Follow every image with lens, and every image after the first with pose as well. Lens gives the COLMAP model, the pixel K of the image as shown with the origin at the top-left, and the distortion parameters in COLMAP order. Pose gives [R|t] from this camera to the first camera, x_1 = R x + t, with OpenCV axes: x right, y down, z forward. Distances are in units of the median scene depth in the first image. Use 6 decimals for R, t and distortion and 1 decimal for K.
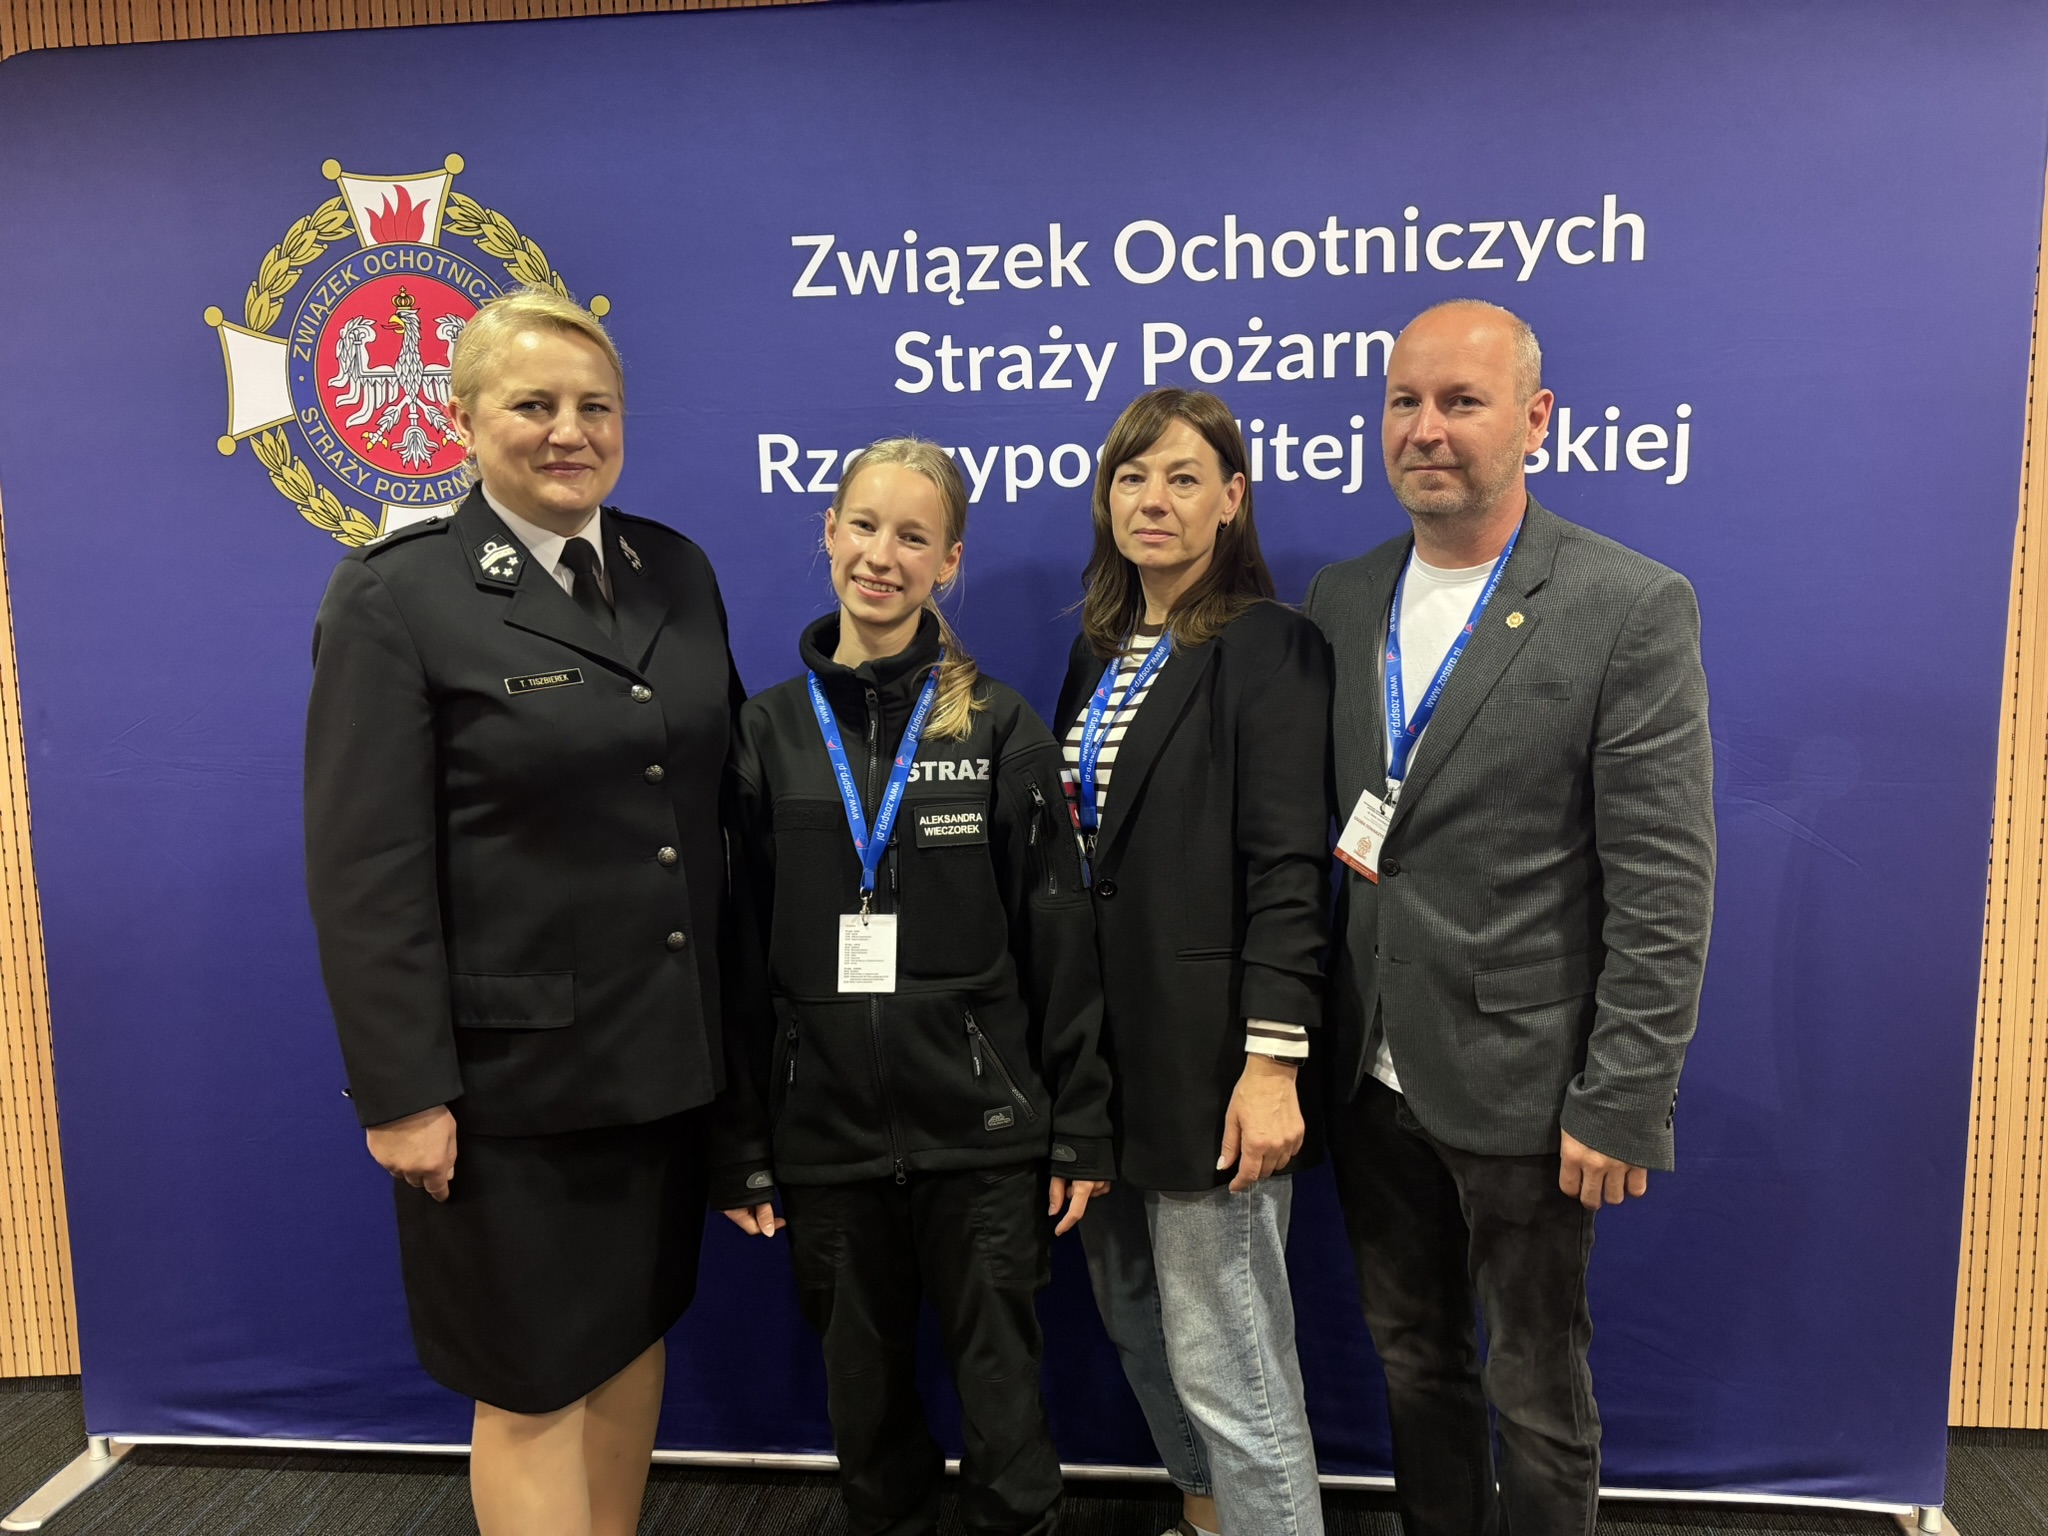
lens RADIAL K [[1583.2, 0, 1024.0], [0, 1583.2, 768.0], [0, 0, 1]] dist [0.016524, 0.000286]
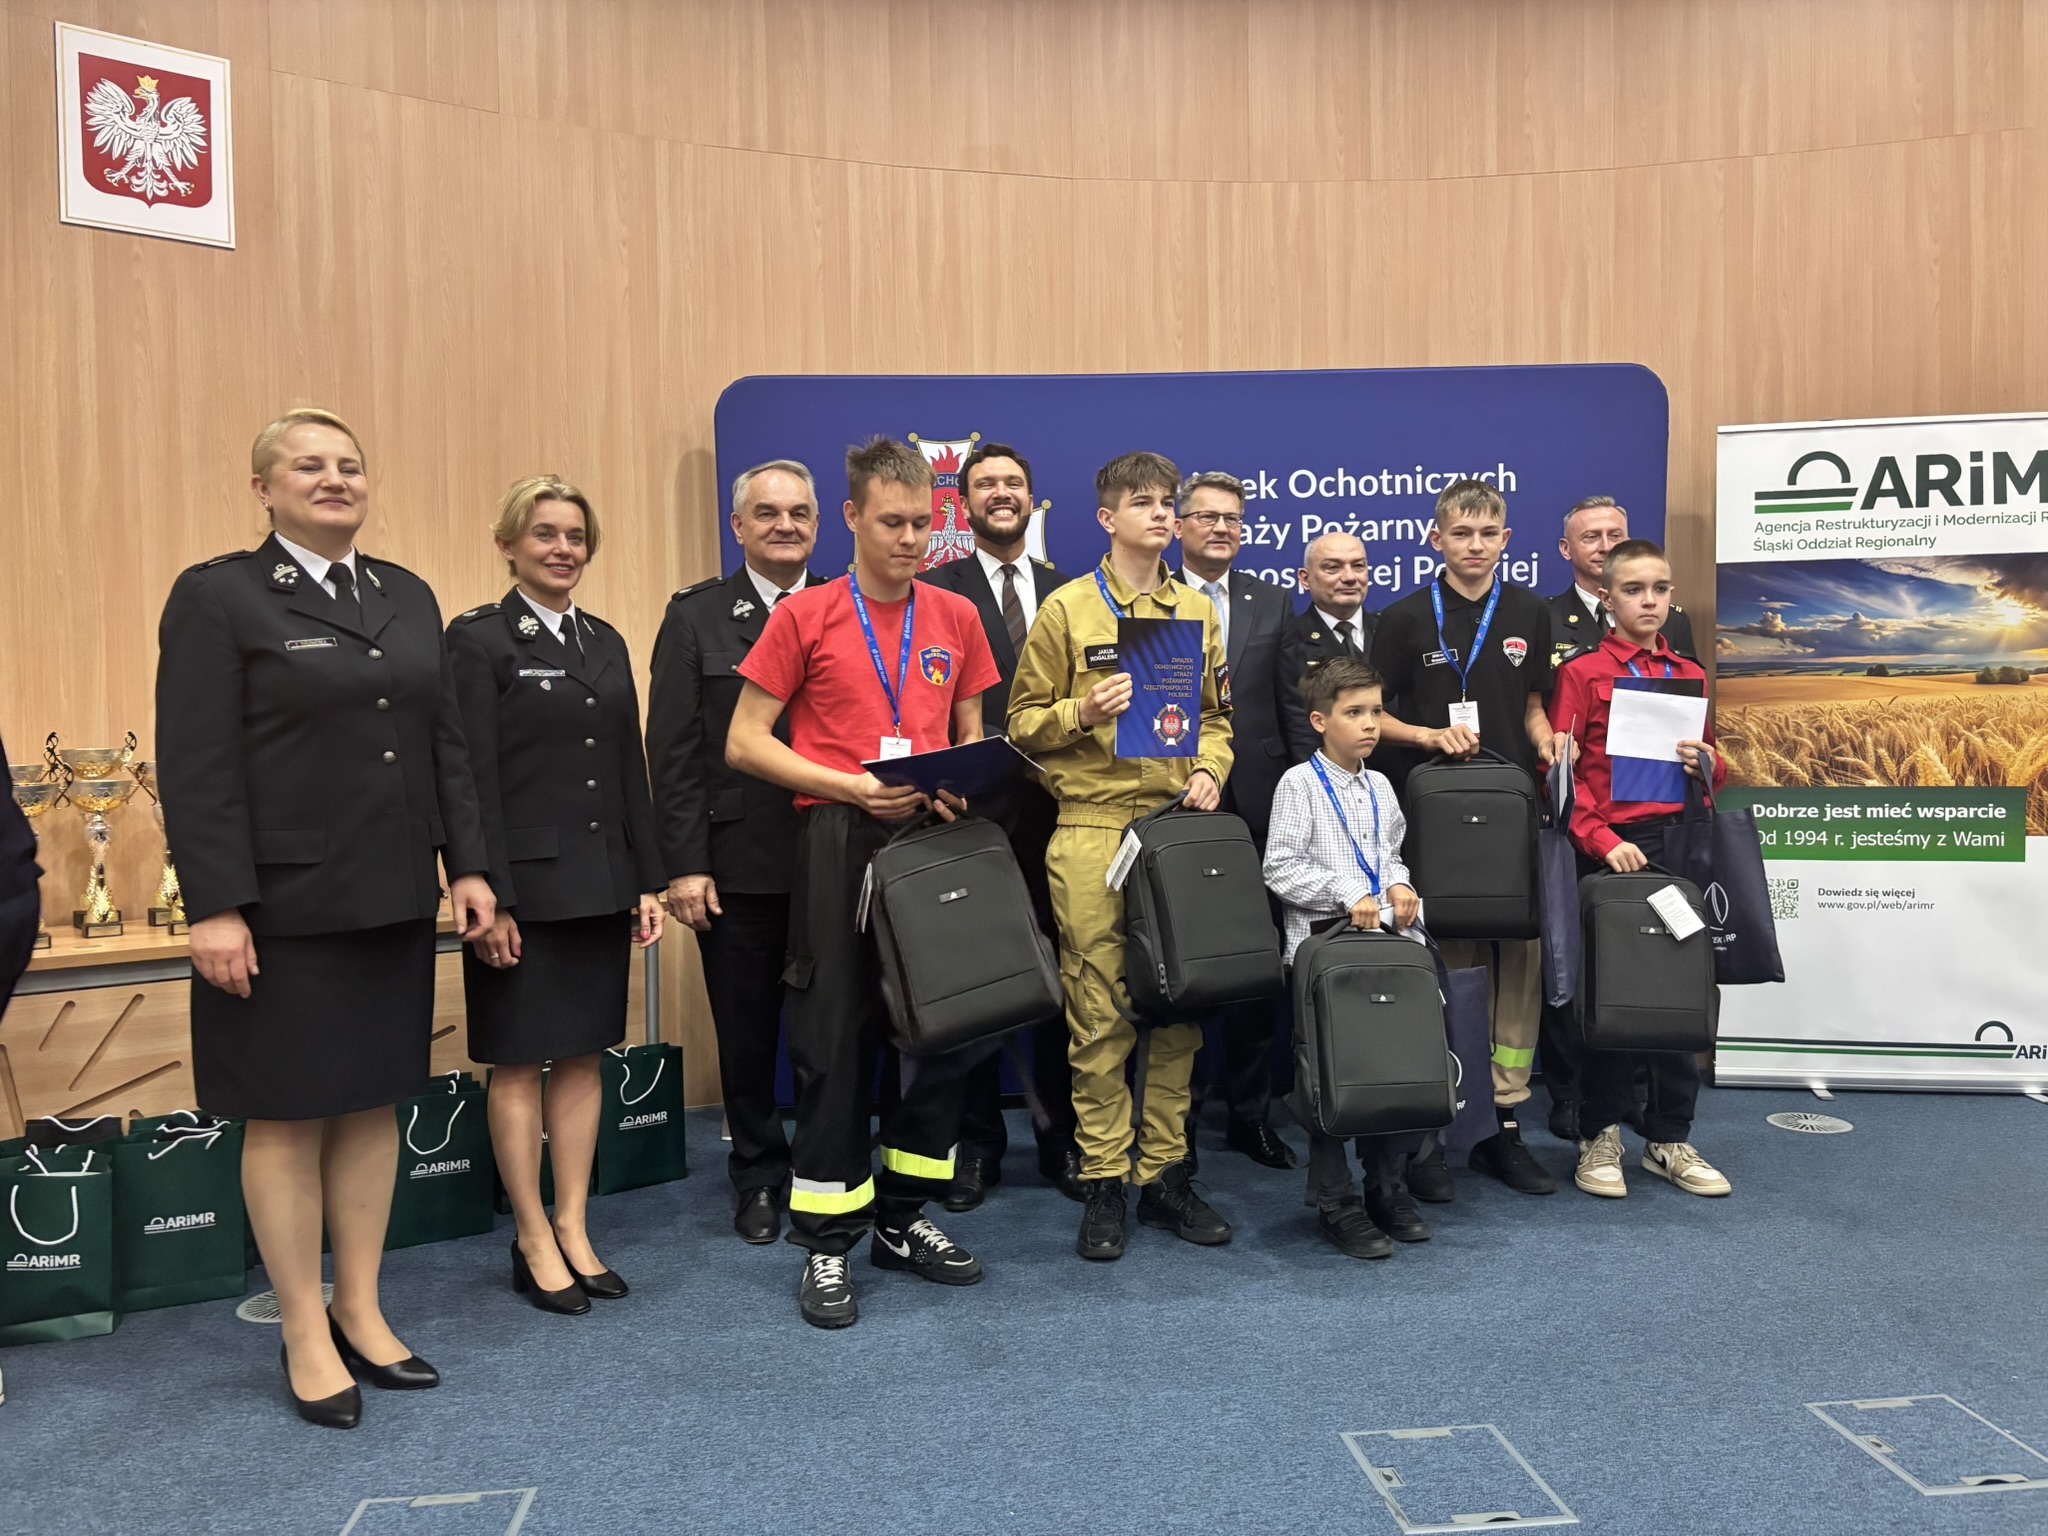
lens RADIAL K [[1536.1, 0, 1053.4], [0, 1536.1, 763.2], [0, 0, 1]] dist [0.038185, -0.034537]
pose [[0.980140, -0.019382, 0.197359, -0.681454], [0.037258, 0.995488, -0.087269, 0.232336], [-0.194777, 0.092889, 0.976439, -0.970136]]
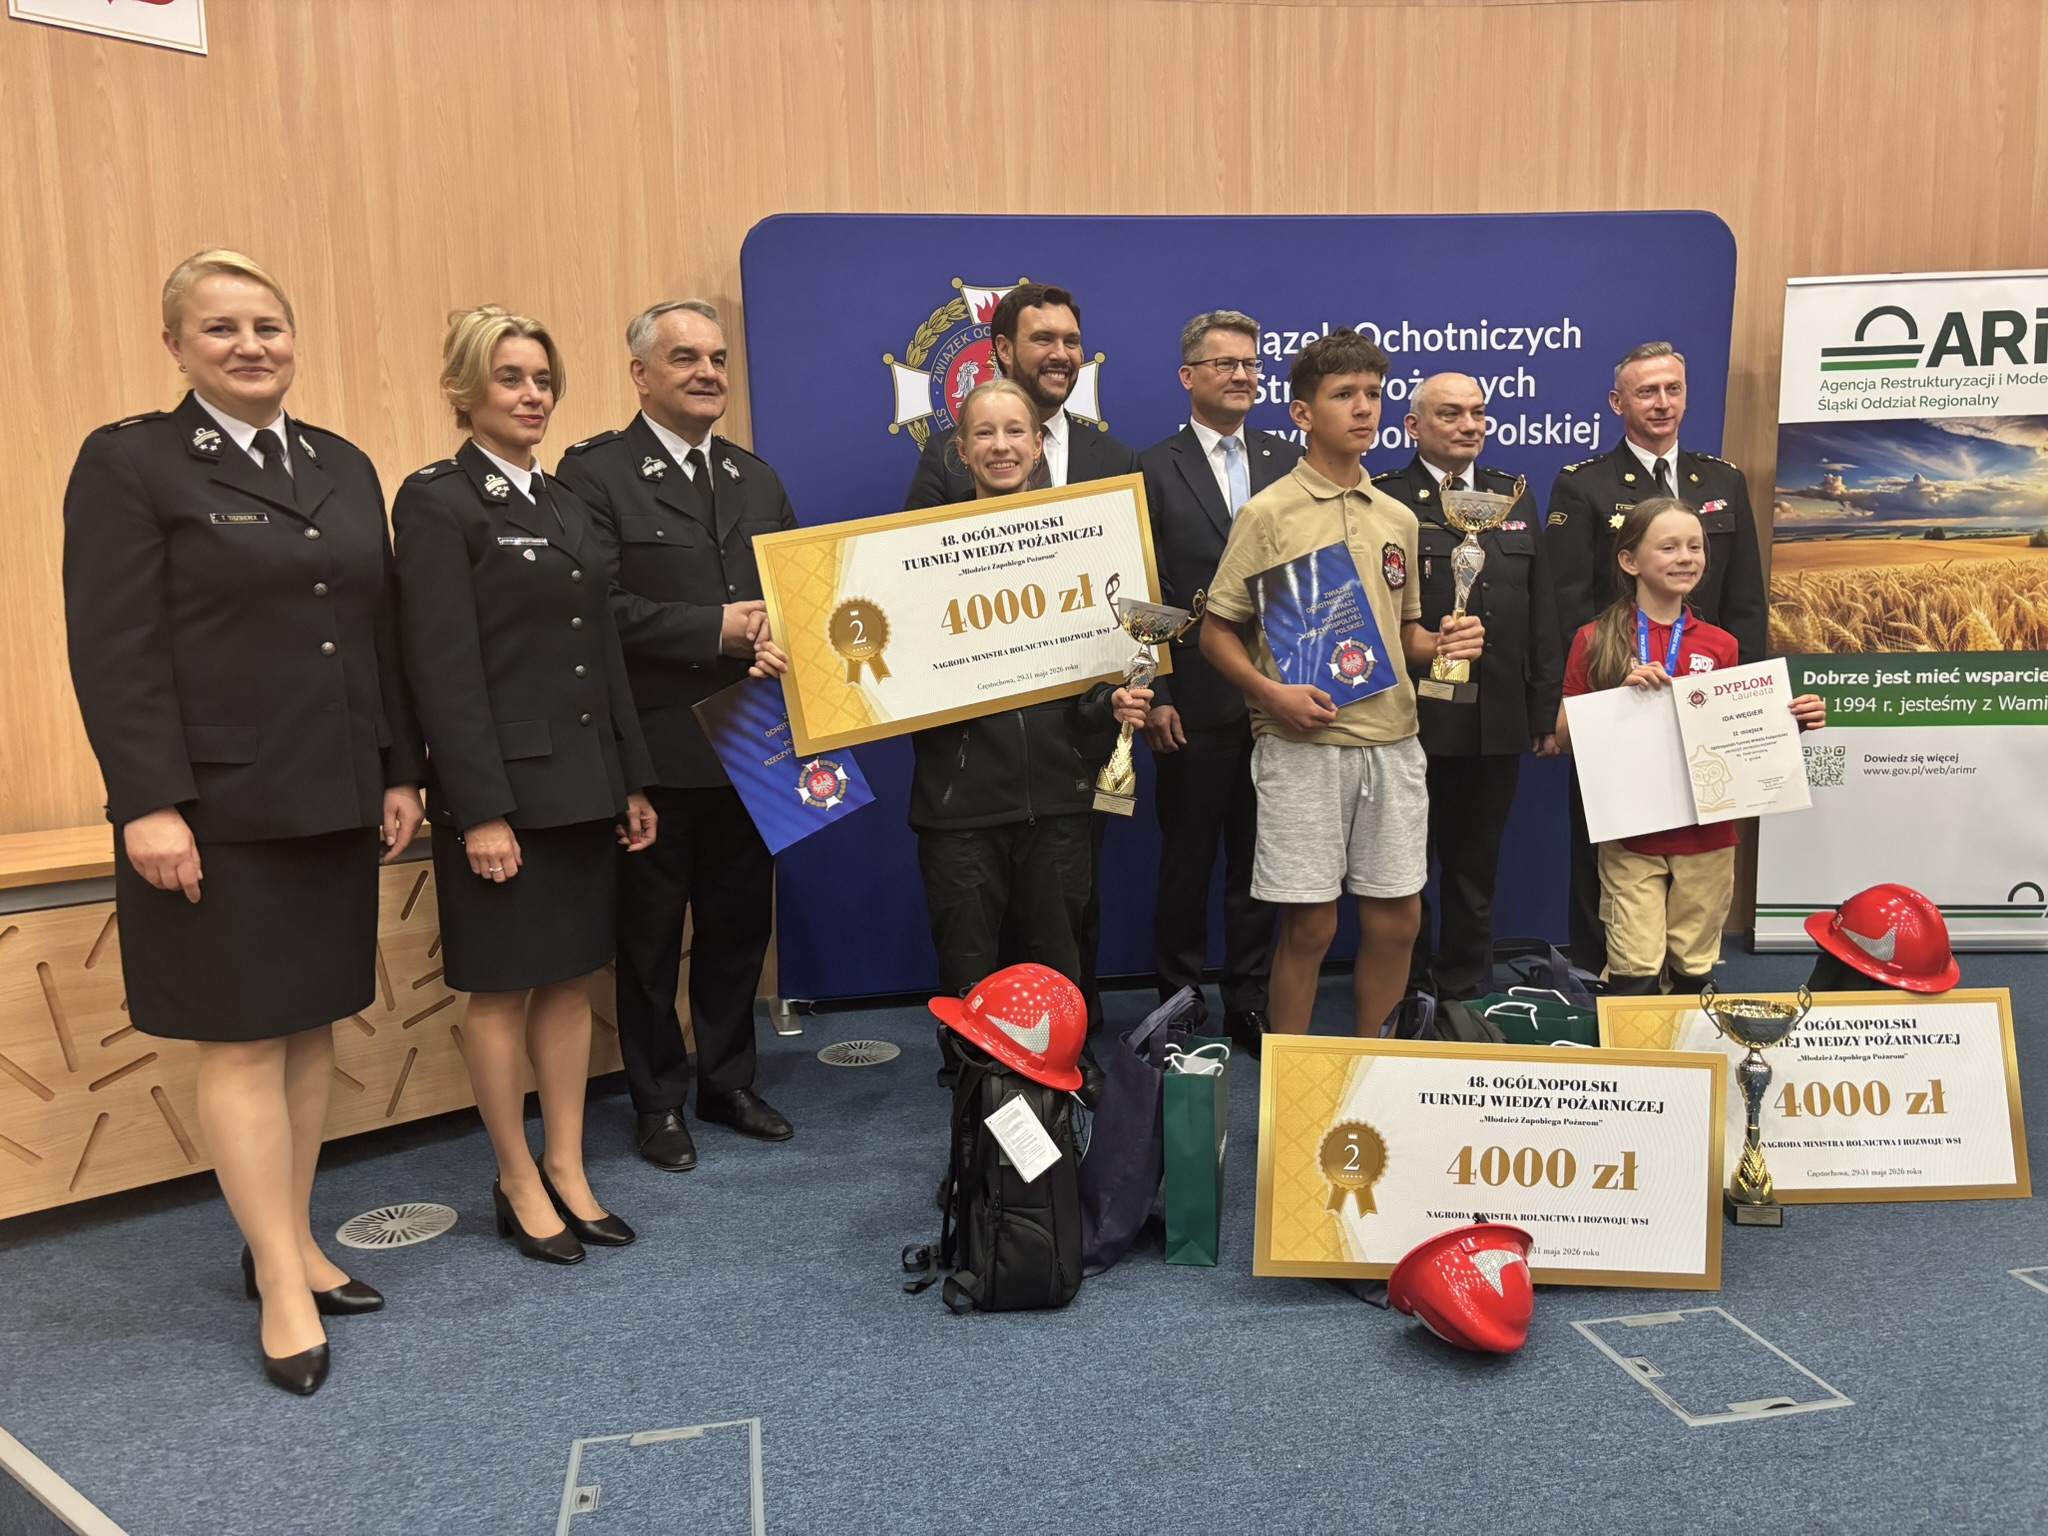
lens RADIAL K [[1546.3, 0, 1028.3], [0, 1546.3, 778.5], [0, 0, 1]] dist [0.024186, -0.005124]
pose [[0.960958, -0.053207, 0.271529, -0.921100], [0.053360, 0.998552, 0.006824, 0.214009], [-0.271499, 0.007931, 0.962406, -0.827775]]
